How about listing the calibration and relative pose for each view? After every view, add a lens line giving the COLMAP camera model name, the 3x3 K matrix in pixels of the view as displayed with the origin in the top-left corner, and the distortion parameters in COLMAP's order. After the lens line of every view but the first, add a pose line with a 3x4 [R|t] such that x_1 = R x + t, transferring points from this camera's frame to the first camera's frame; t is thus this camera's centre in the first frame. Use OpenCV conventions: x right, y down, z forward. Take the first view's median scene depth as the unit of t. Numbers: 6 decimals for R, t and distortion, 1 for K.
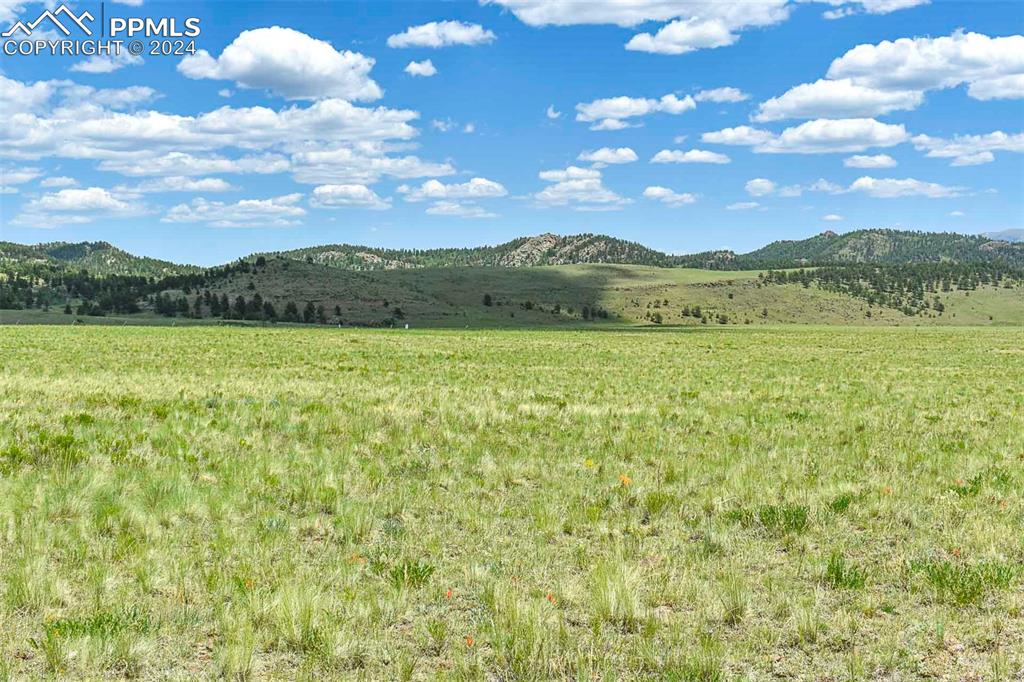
lens RADIAL K [[1212.4, 0, 509.4], [0, 1212.4, 329.5], [0, 0, 1]] dist [-0.066445, 0.000000]
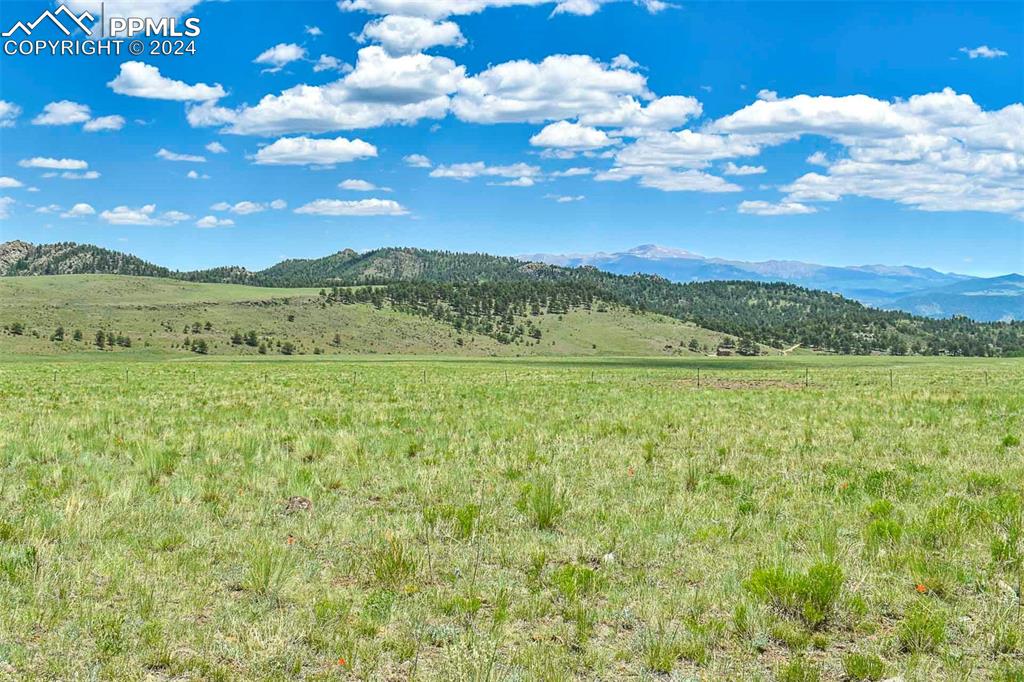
lens RADIAL K [[1303.6, 0, 513.5], [0, 1303.6, 338.3], [0, 0, 1]] dist [-0.059405, 0.000000]
pose [[0.914758, 0.002103, 0.403997, -0.021955], [0.004591, 0.999868, -0.015600, -0.001200], [-0.403976, 0.016125, 0.914627, 0.174390]]
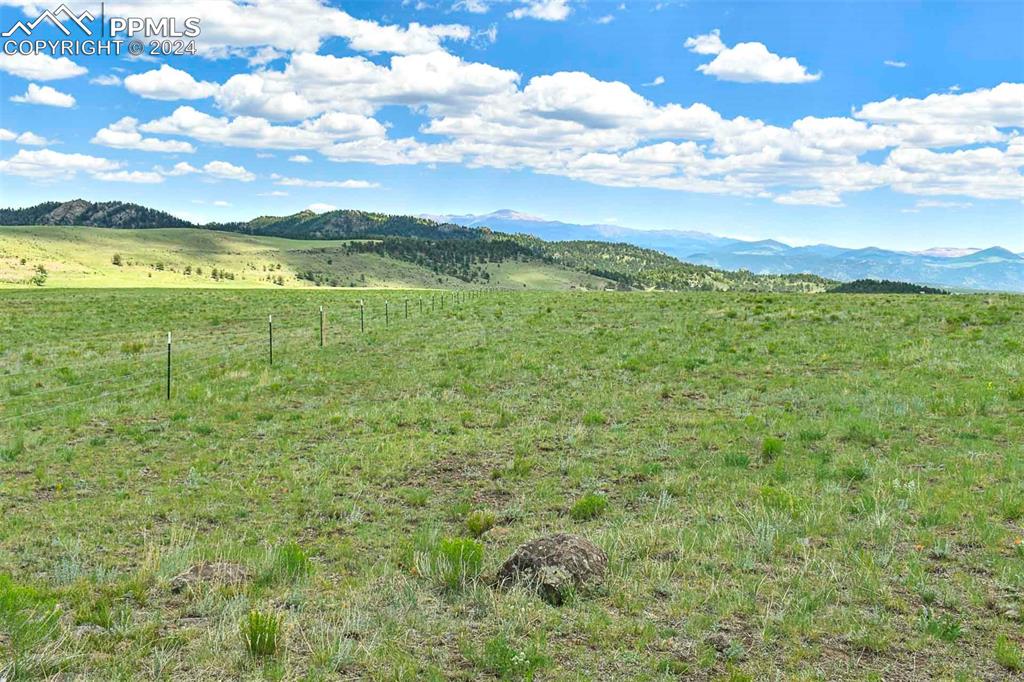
lens RADIAL K [[987.2, 0, 504.5], [0, 987.2, 340.6], [0, 0, 1]] dist [-0.084743, 0.000000]
pose [[0.863822, -0.009443, 0.503709, -0.138914], [-0.016406, 0.998767, 0.046857, 0.000129], [-0.503530, -0.048740, 0.862602, 0.102670]]
